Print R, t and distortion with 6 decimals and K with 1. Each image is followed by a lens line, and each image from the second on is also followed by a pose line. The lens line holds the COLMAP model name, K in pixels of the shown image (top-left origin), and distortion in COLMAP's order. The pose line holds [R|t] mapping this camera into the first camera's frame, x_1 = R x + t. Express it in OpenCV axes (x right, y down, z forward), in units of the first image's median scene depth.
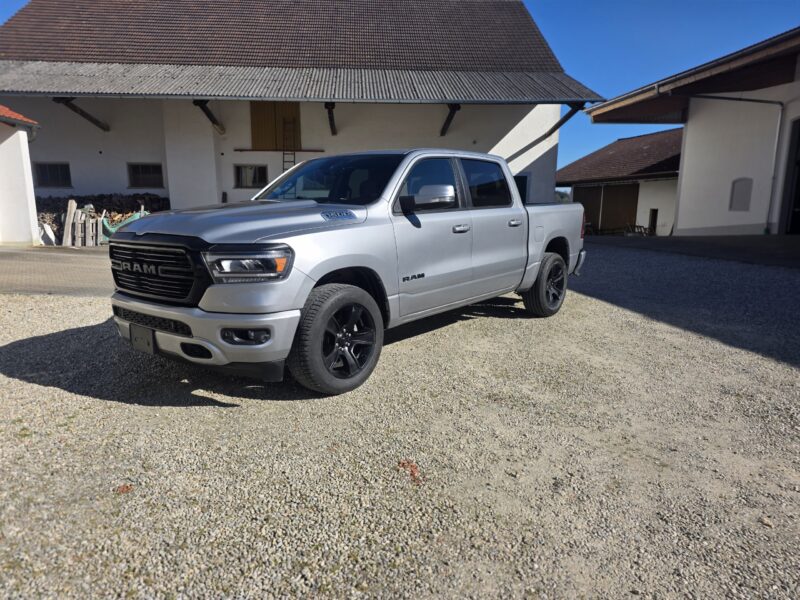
lens RADIAL K [[530.0, 0, 395.0], [0, 530.0, 304.3], [0, 0, 1]] dist [0.054708, -0.031415]
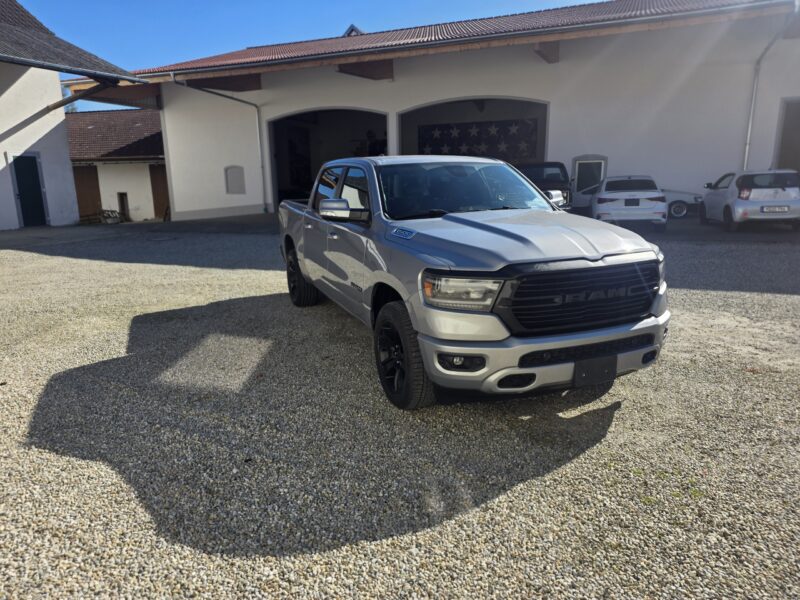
lens RADIAL K [[530.0, 0, 400.1], [0, 530.0, 298.1], [0, 0, 1]] dist [0.054708, -0.031415]
pose [[0.473460, -0.200203, 0.857761, -1.160246], [0.178143, 0.975466, 0.129346, -0.196600], [-0.862613, 0.091564, 0.497509, 0.682397]]
